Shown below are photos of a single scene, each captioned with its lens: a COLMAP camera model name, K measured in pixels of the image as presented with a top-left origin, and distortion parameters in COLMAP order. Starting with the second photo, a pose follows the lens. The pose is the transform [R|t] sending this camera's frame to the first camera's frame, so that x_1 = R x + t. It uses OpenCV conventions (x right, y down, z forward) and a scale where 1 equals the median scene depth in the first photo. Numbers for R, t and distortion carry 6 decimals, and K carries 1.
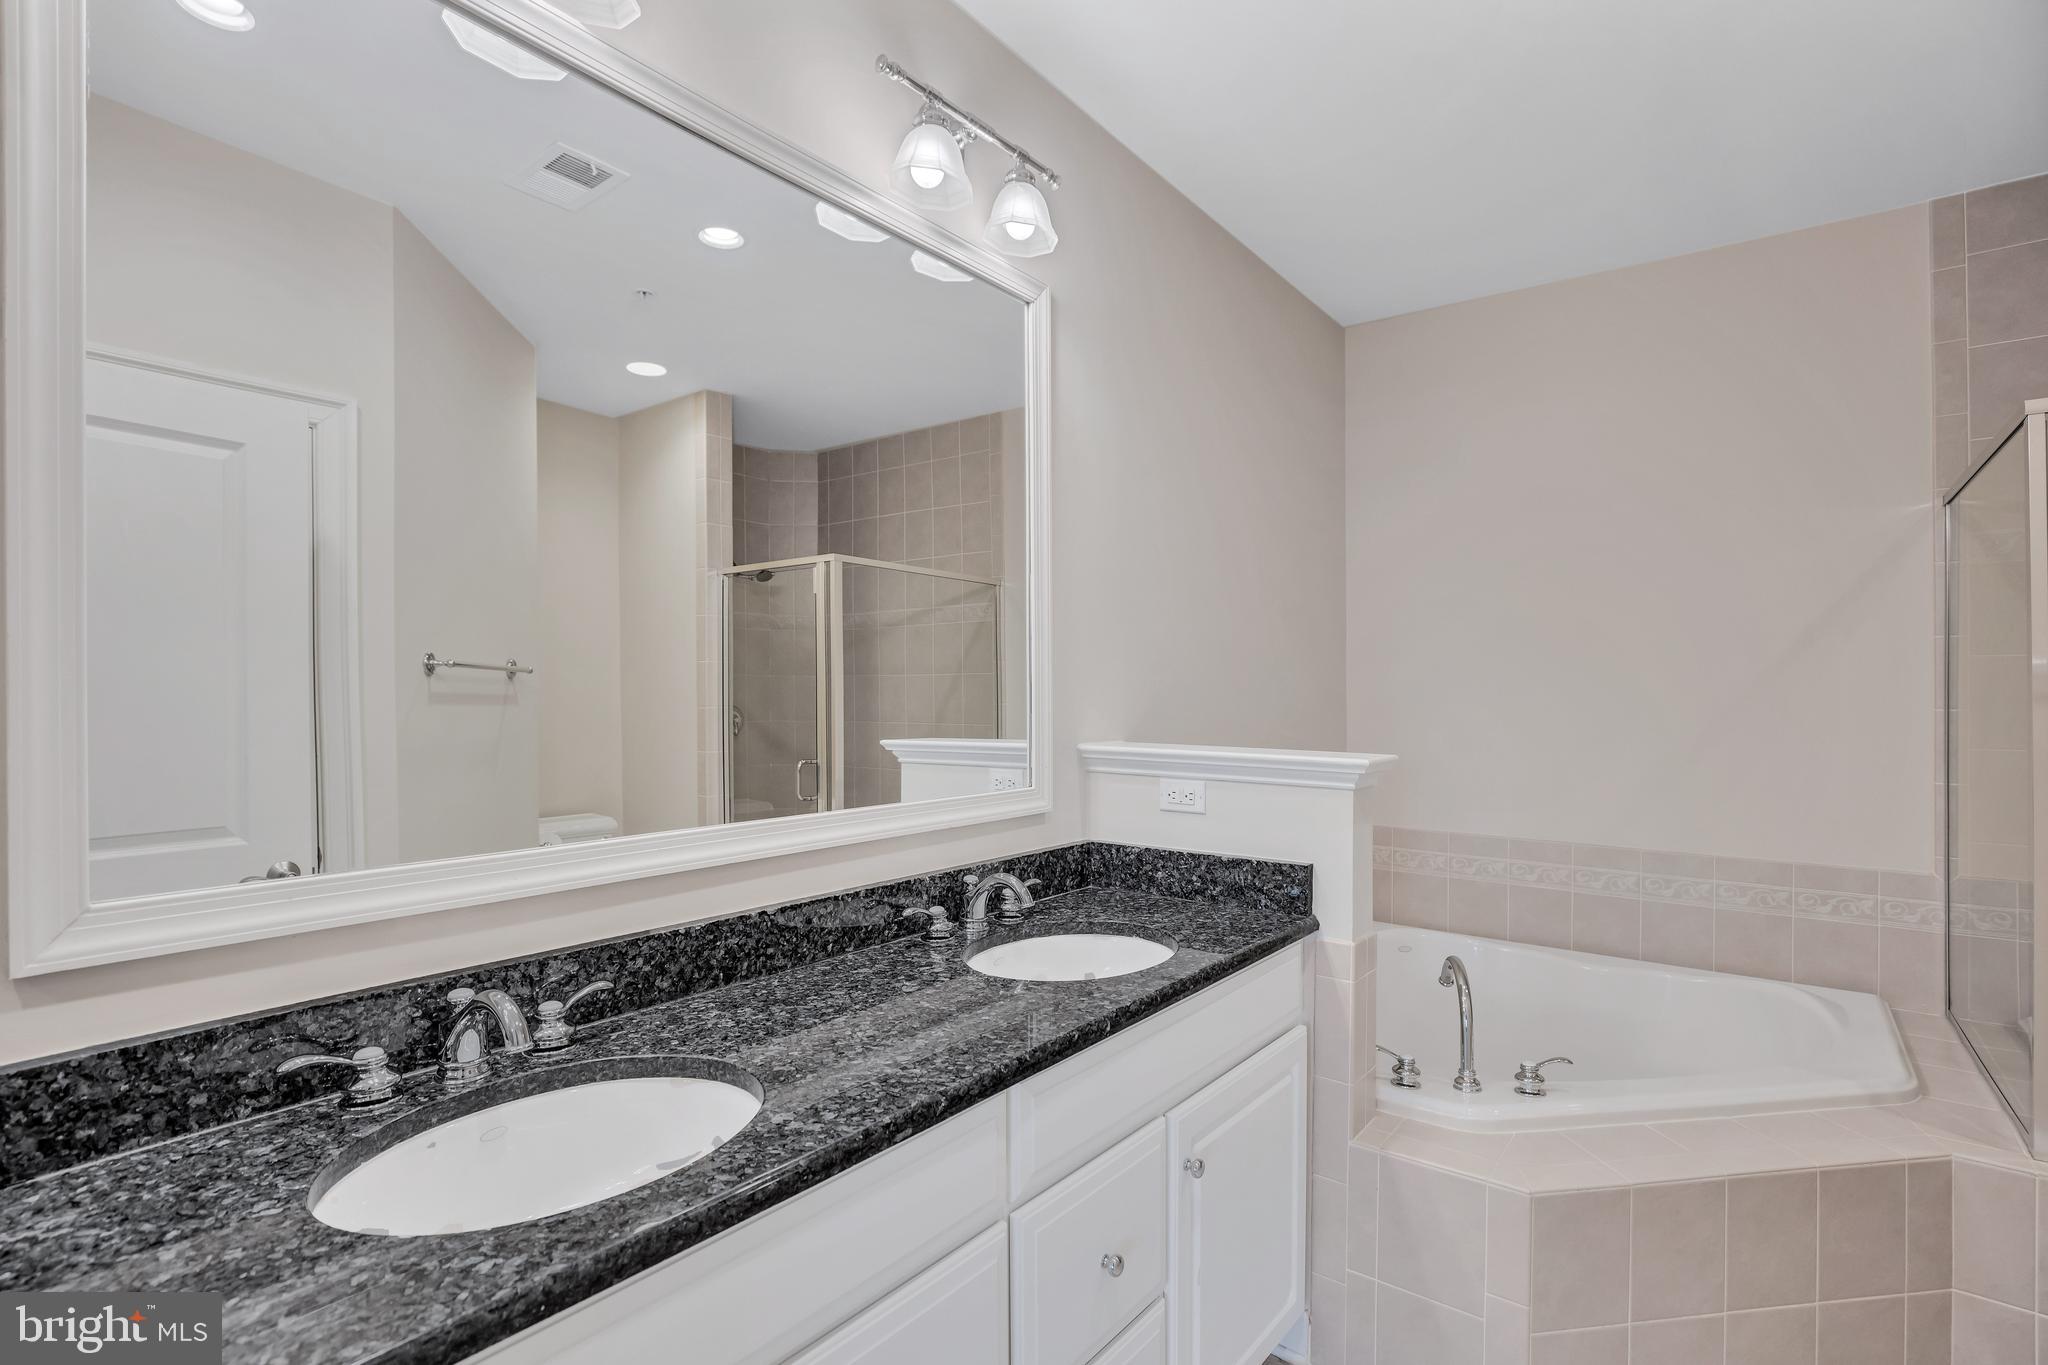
lens RADIAL K [[930.0, 0, 1032.0], [0, 930.0, 700.2], [0, 0, 1]] dist [-0.024921, 0.001129]
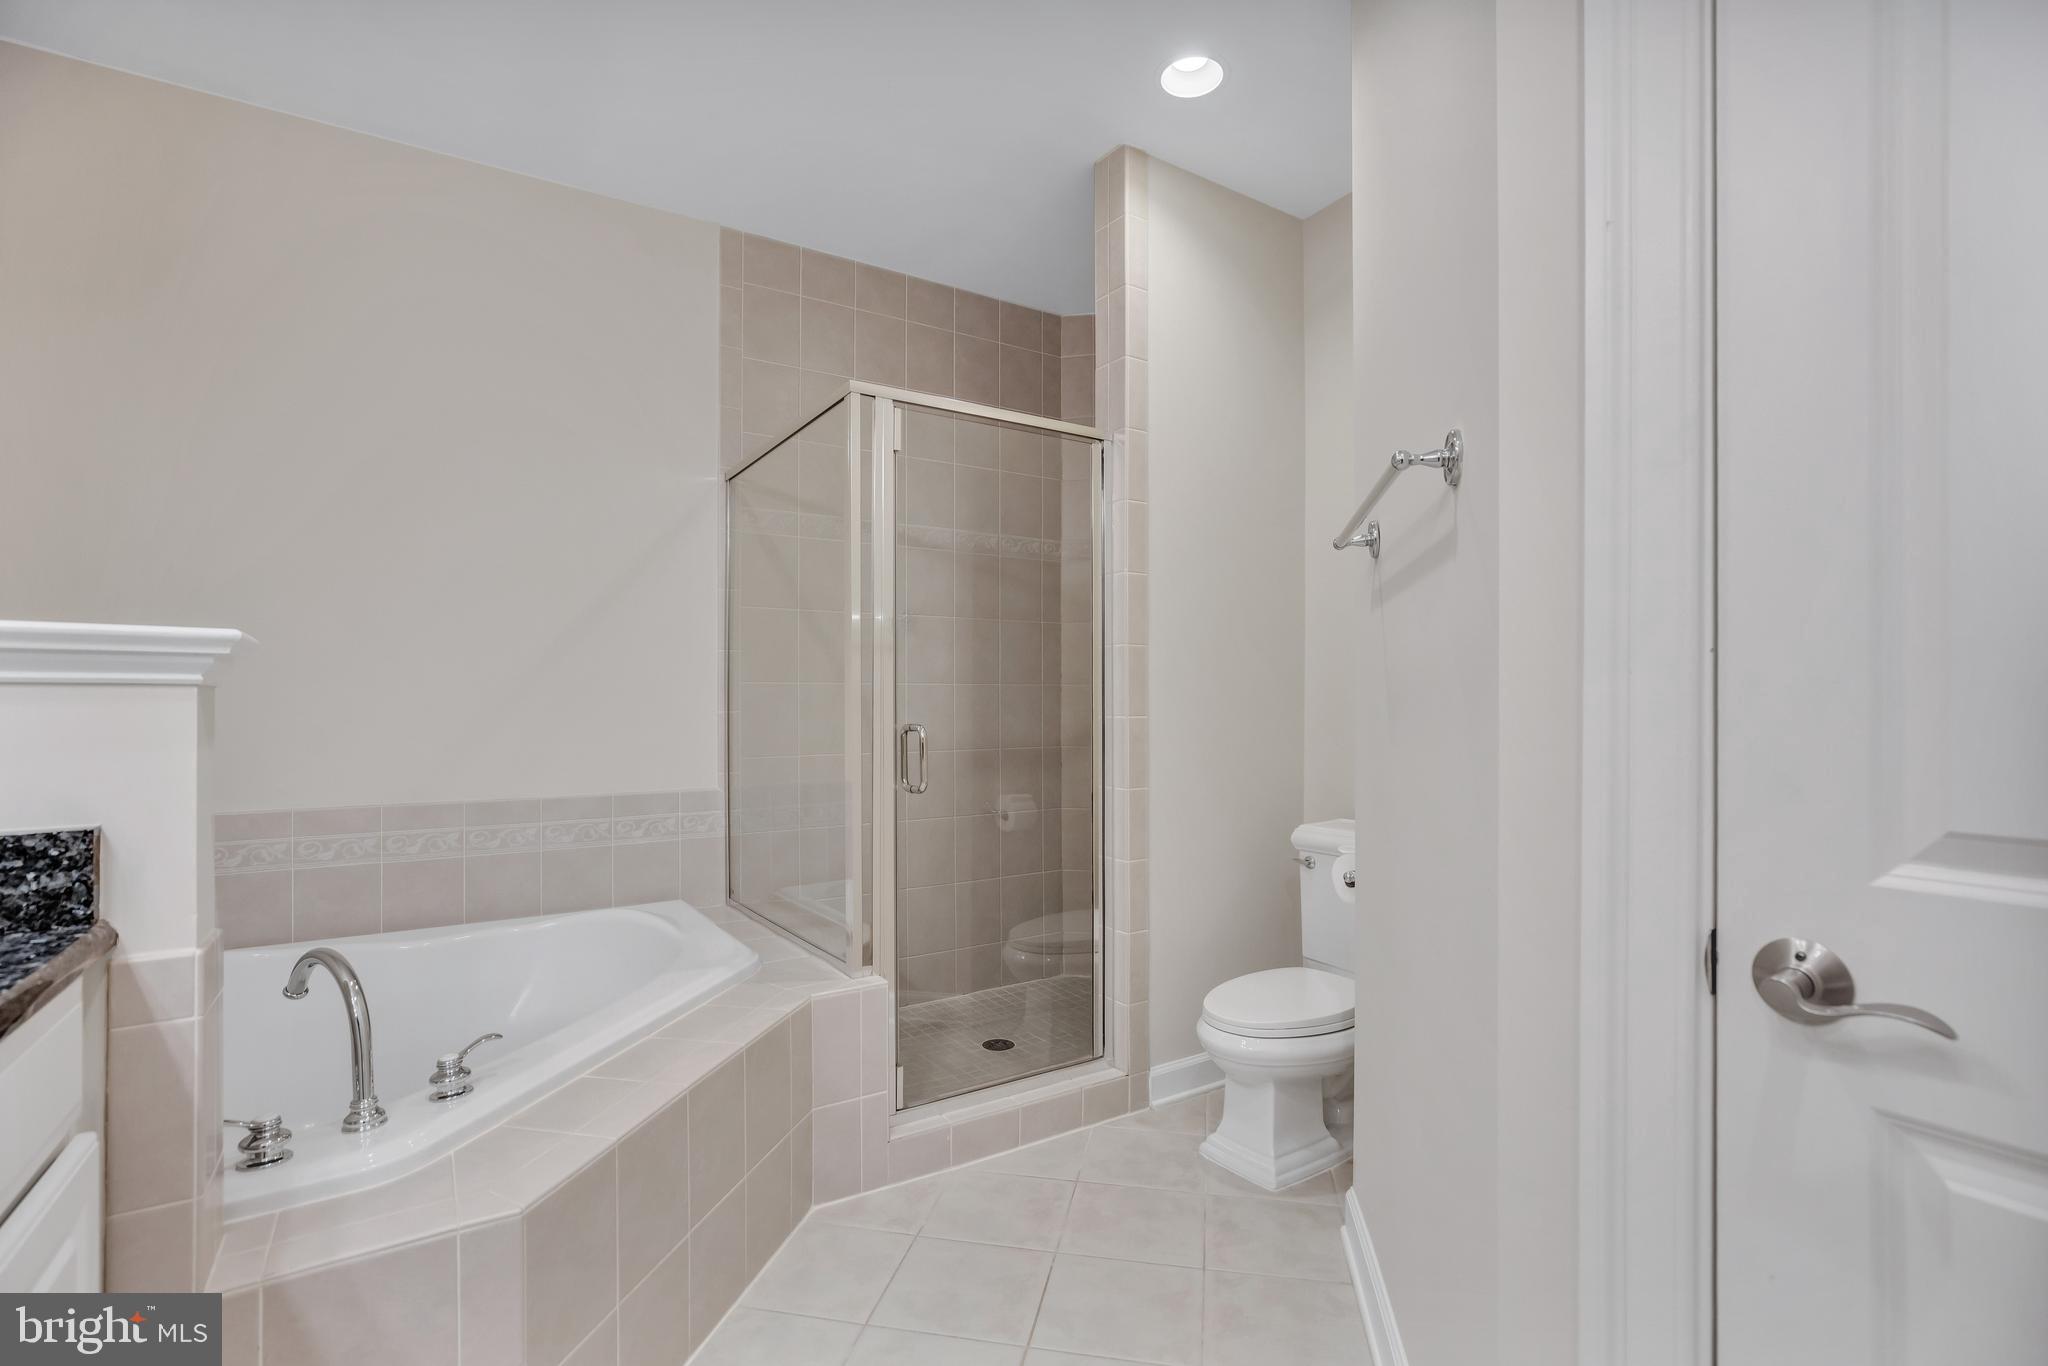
lens RADIAL K [[916.5, 0, 1022.3], [0, 916.5, 694.6], [0, 0, 1]] dist [-0.003824, -0.000366]
pose [[0.327826, 0.003252, 0.944733, -0.021657], [-0.002987, 0.999993, -0.002406, 0.092752], [-0.944733, -0.002033, 0.327833, 0.296635]]
